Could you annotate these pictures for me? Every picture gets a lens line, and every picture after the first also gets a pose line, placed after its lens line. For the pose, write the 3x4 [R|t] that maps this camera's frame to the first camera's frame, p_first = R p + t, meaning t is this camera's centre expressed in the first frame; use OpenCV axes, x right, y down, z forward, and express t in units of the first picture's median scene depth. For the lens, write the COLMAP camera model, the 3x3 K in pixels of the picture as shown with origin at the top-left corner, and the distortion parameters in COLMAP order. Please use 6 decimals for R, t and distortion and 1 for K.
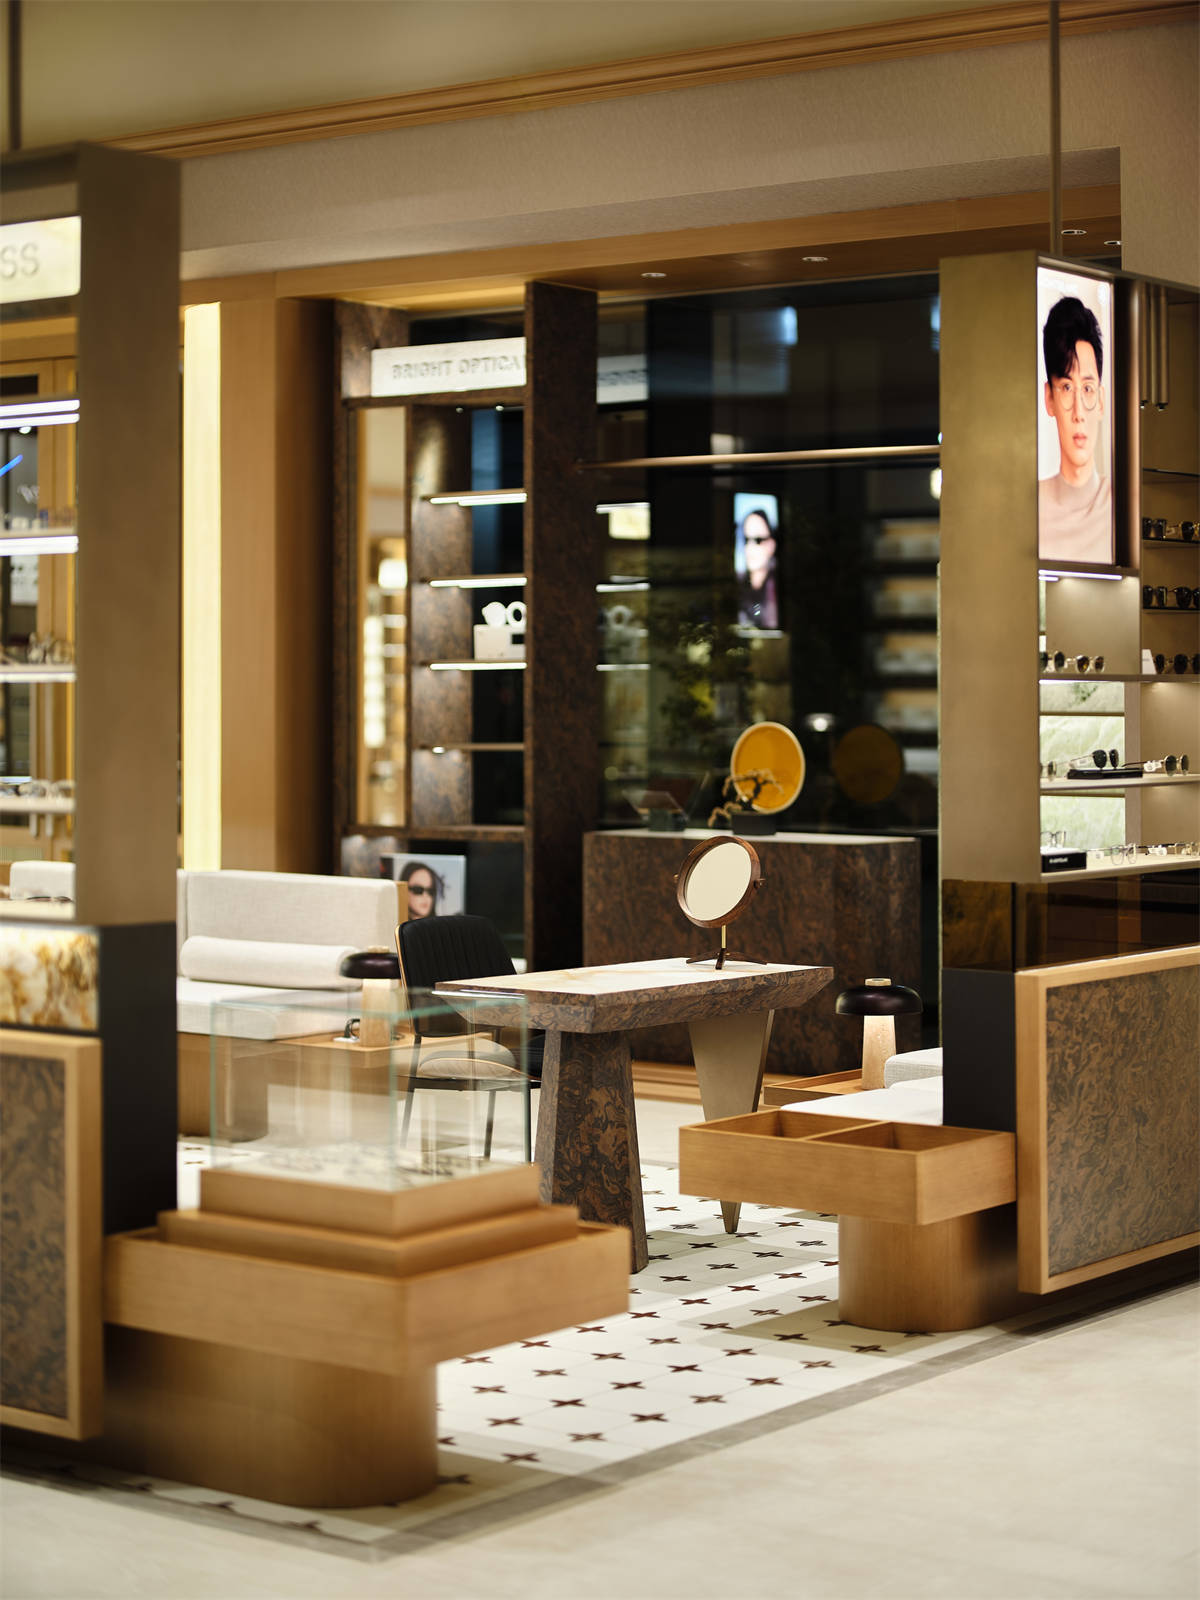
lens RADIAL K [[3088.9, 0, 600.0], [0, 3088.9, 800.0], [0, 0, 1]] dist [0.007952, -0.092923]
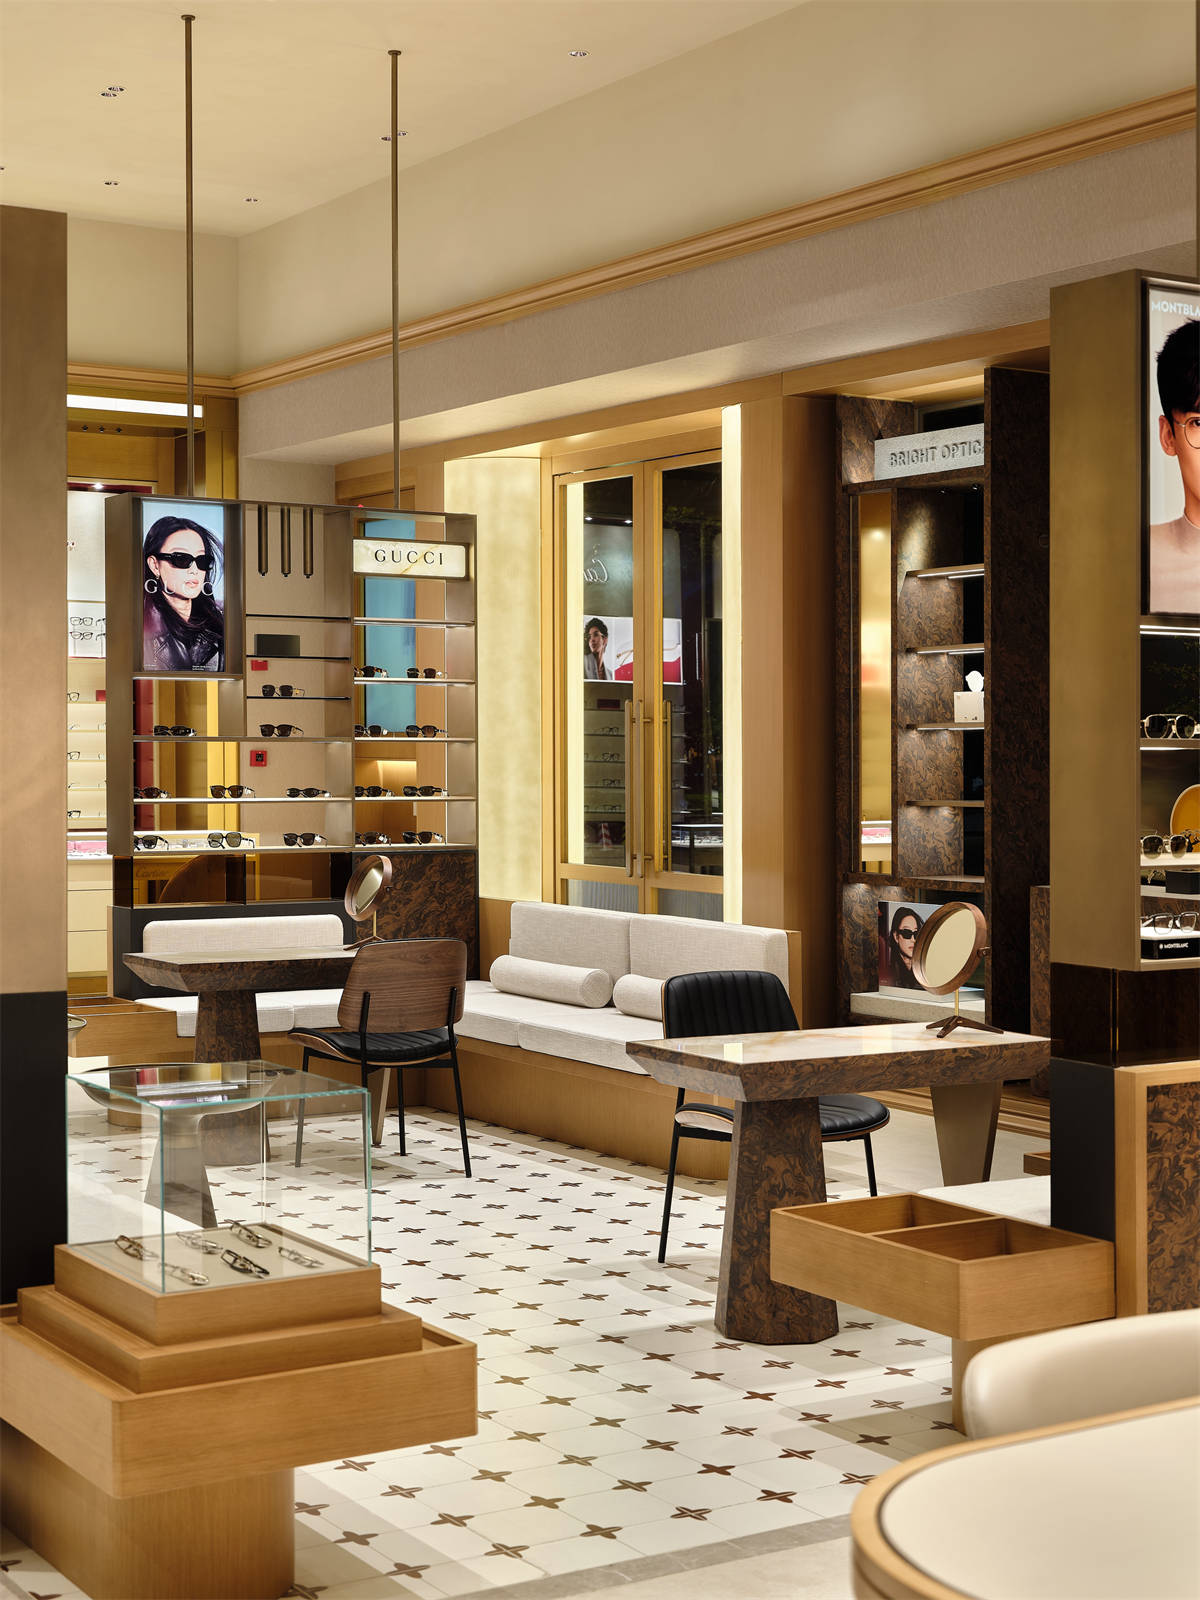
lens RADIAL K [[2428.0, 0, 600.4], [0, 2428.0, 867.9], [0, 0, 1]] dist [-0.002639, 0.008887]
pose [[0.939271, 0.020655, -0.342555, 0.140683], [-0.015635, 0.999726, 0.017410, -0.007811], [0.342821, -0.010997, 0.939336, 0.164621]]
